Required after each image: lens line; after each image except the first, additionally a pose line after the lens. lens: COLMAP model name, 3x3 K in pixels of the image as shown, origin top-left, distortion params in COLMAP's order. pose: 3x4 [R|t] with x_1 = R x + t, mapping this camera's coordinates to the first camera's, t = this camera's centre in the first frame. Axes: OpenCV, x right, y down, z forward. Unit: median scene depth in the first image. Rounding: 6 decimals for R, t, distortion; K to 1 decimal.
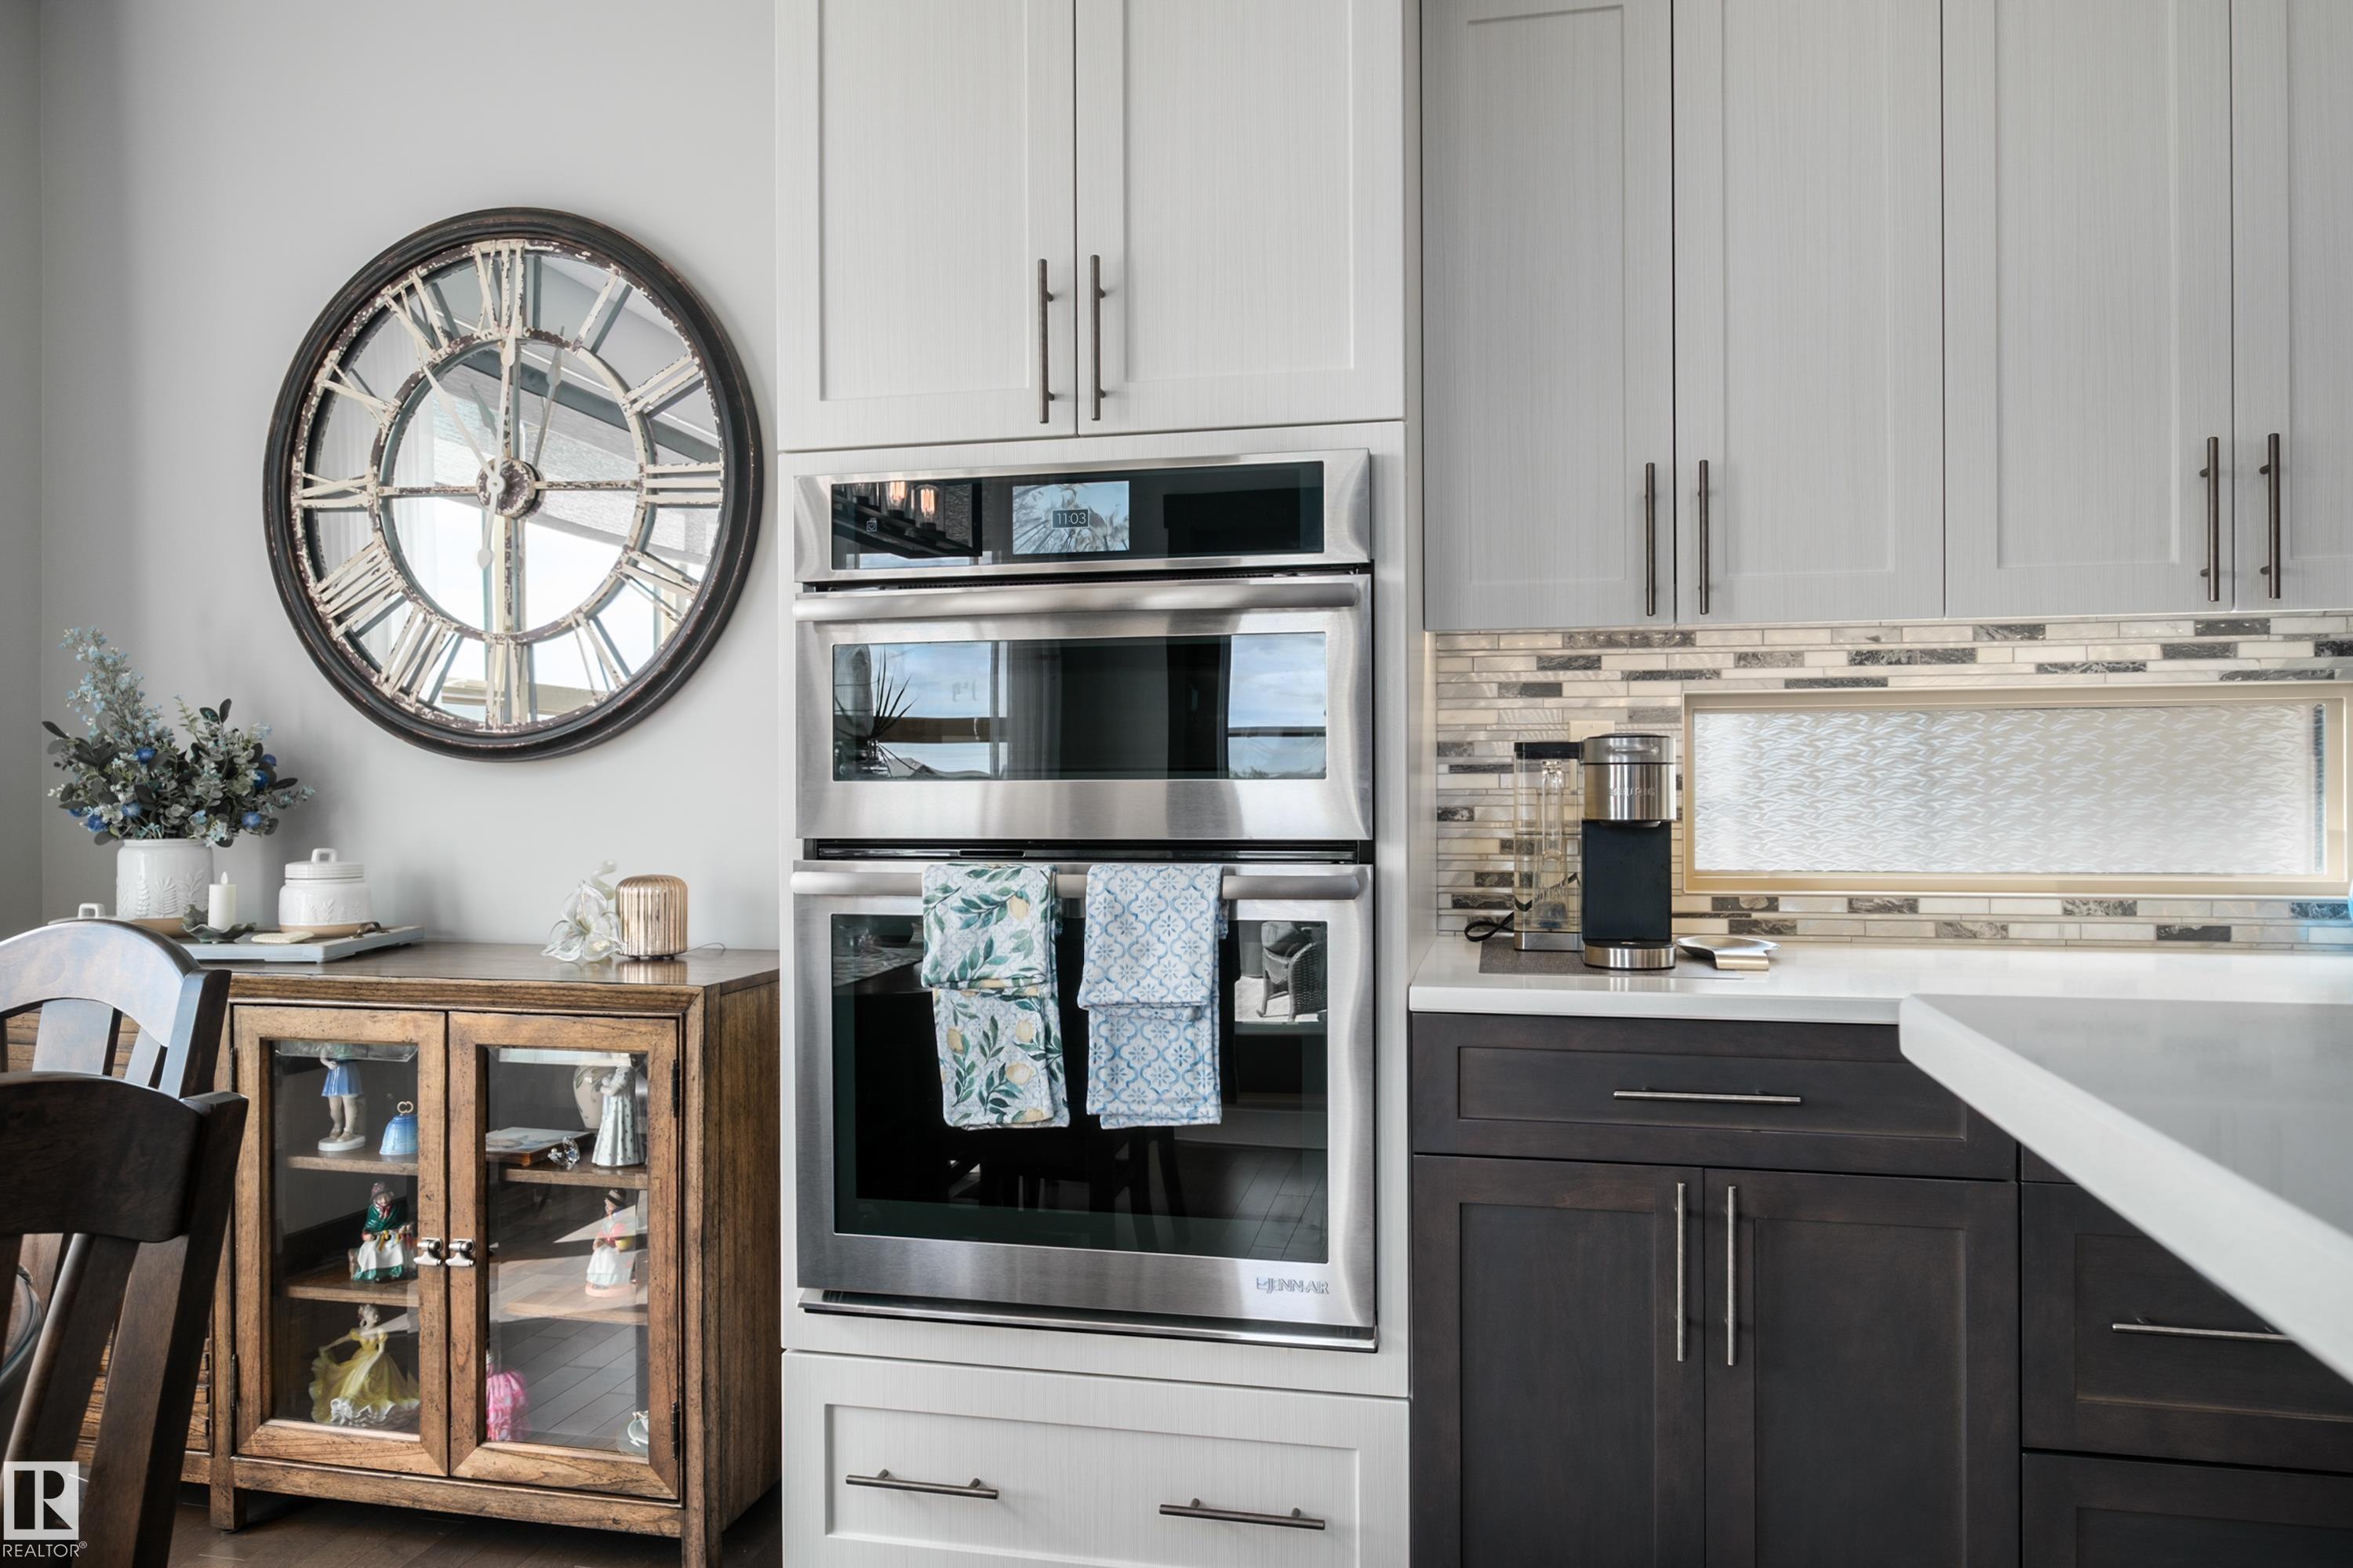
lens RADIAL K [[1591.2, 0, 1184.2], [0, 1591.2, 783.6], [0, 0, 1]] dist [0.000594, 0.000555]
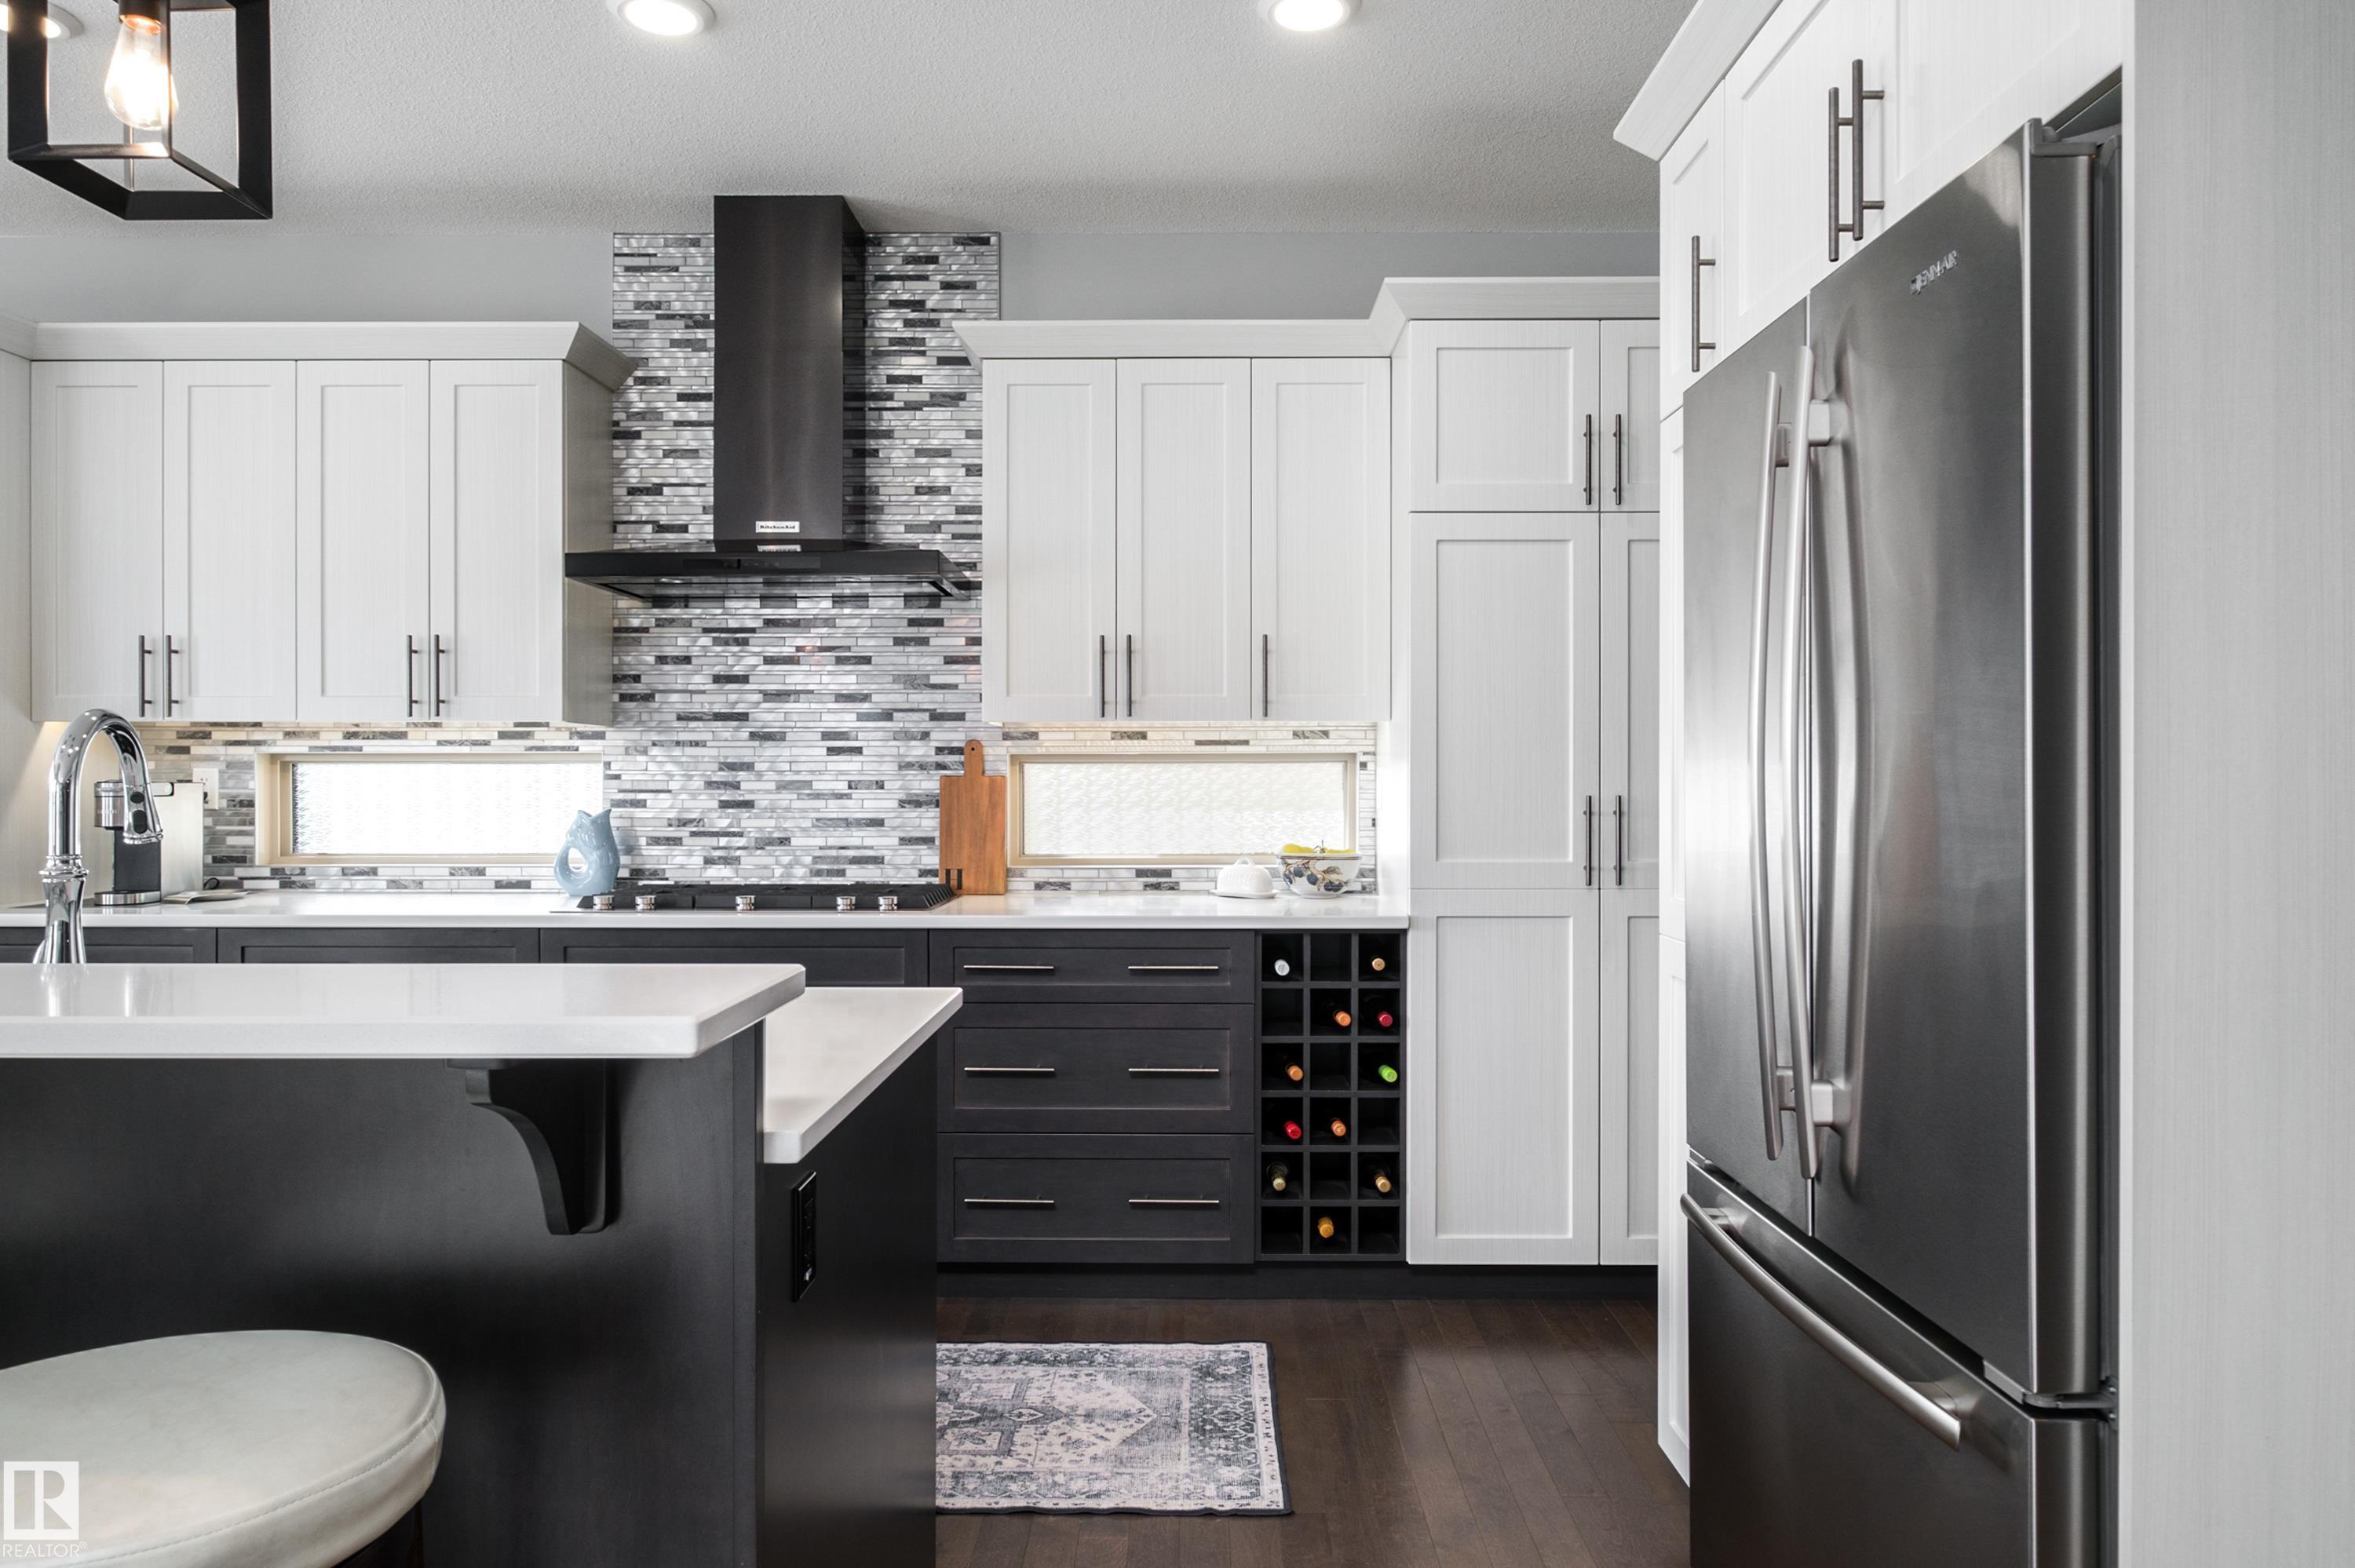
lens RADIAL K [[1484.7, 0, 1184.6], [0, 1484.7, 779.0], [0, 0, 1]] dist [-0.006070, 0.009408]
pose [[0.978201, 0.004414, 0.207613, 1.018235], [-0.004510, 0.999990, -0.000011, -0.033949], [-0.207611, -0.000926, 0.978211, -0.863669]]
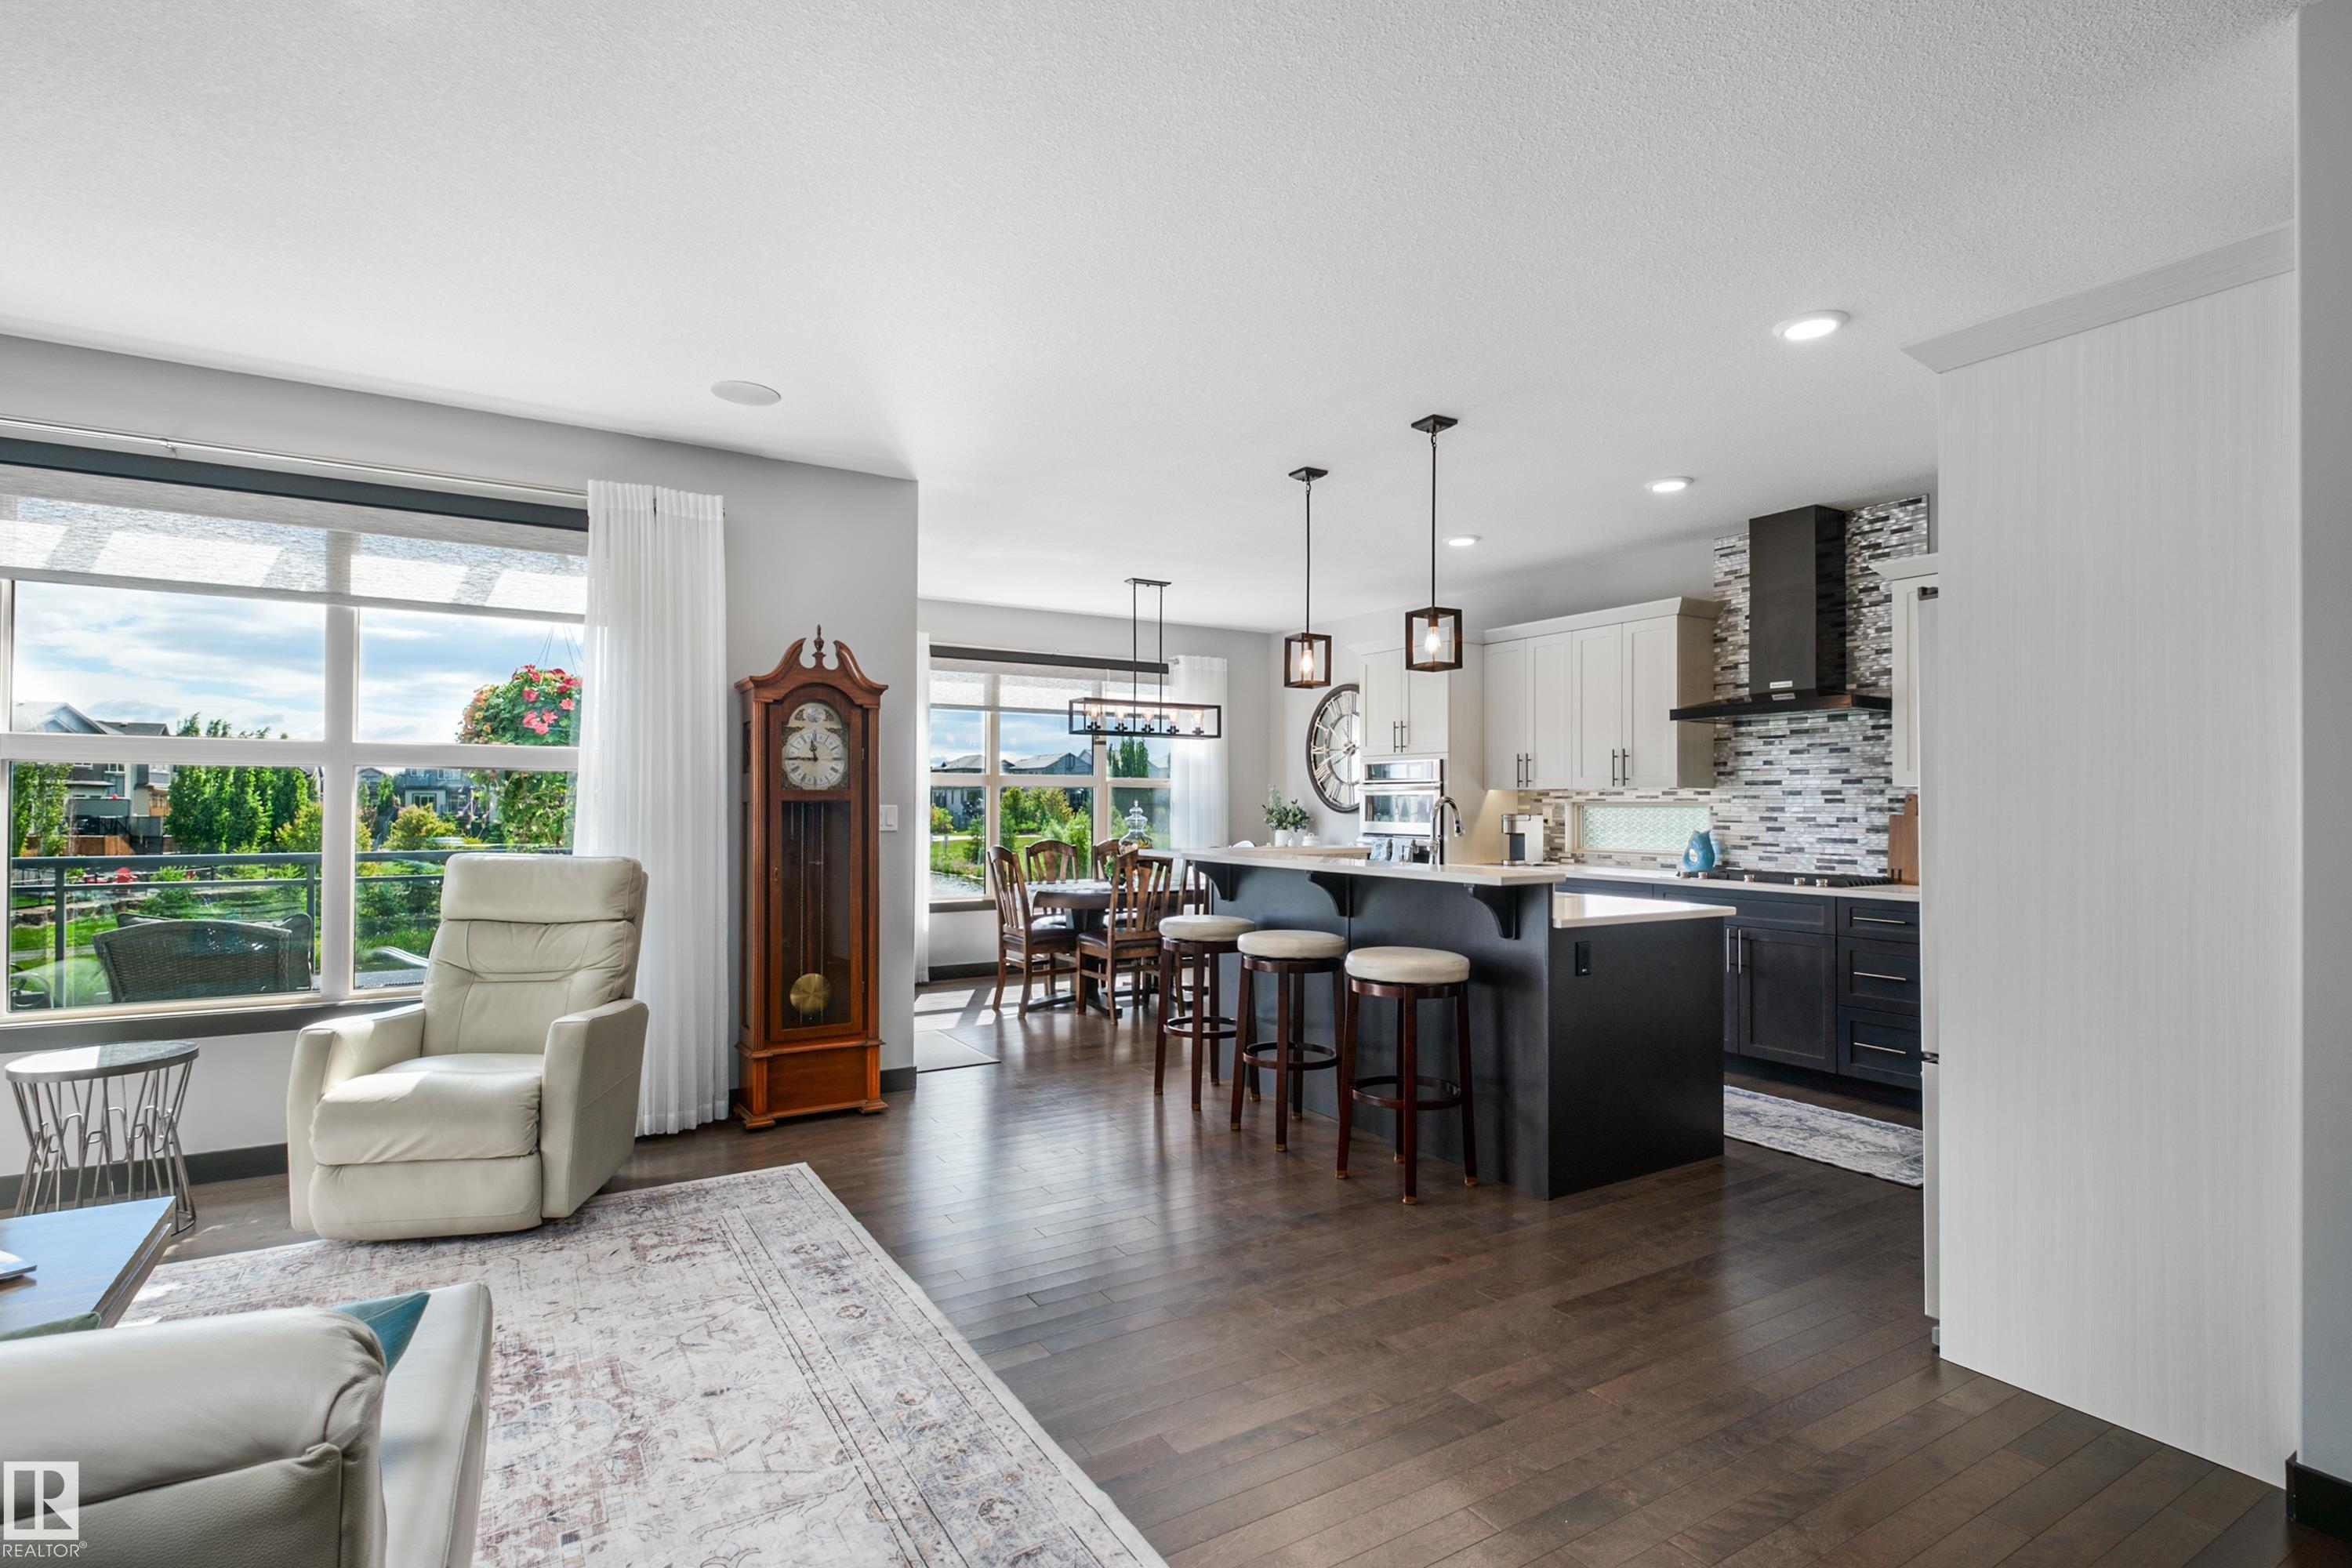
lens RADIAL K [[1124.1, 0, 1187.2], [0, 1124.1, 792.4], [0, 0, 1]] dist [0.013315, -0.003370]
pose [[0.699280, -0.000679, -0.714847, 1.724540], [-0.006357, 0.999954, -0.007168, -0.056632], [0.714820, 0.009556, 0.699244, -1.706207]]
